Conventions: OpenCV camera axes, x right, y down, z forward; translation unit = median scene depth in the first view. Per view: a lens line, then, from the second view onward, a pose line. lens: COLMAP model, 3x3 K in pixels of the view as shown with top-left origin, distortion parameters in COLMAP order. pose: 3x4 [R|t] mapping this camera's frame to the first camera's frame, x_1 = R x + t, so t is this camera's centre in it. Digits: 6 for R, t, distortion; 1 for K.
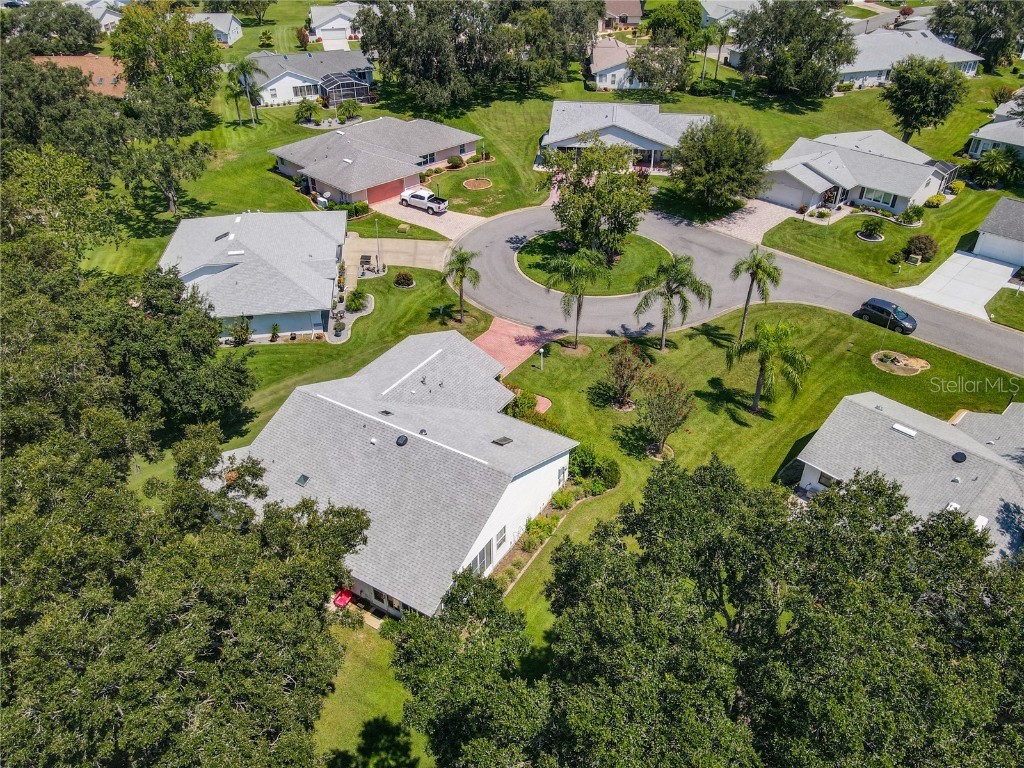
lens RADIAL K [[737.3, 0, 507.8], [0, 737.3, 388.9], [0, 0, 1]] dist [-0.009707, 0.037092]
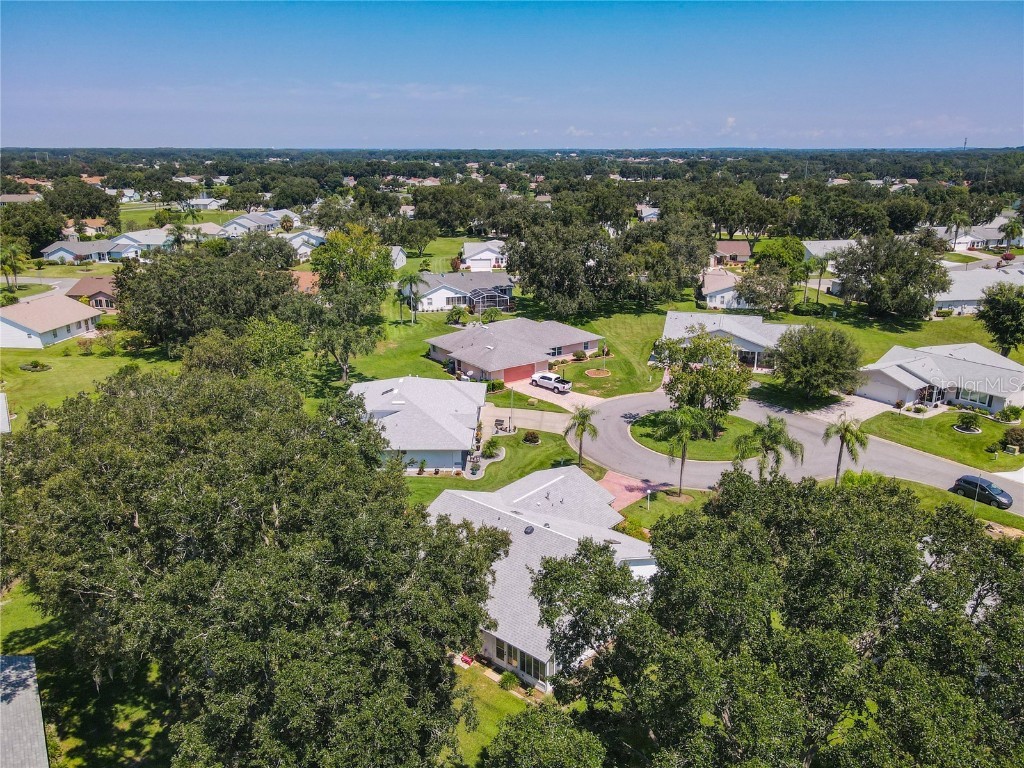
lens RADIAL K [[736.7, 0, 516.3], [0, 736.7, 397.7], [0, 0, 1]] dist [0.021633, 0.007121]
pose [[0.988630, 0.048233, -0.142424, -0.001197], [-0.086999, 0.956008, -0.280142, 0.096573], [0.122647, 0.289348, 0.949334, -0.101521]]
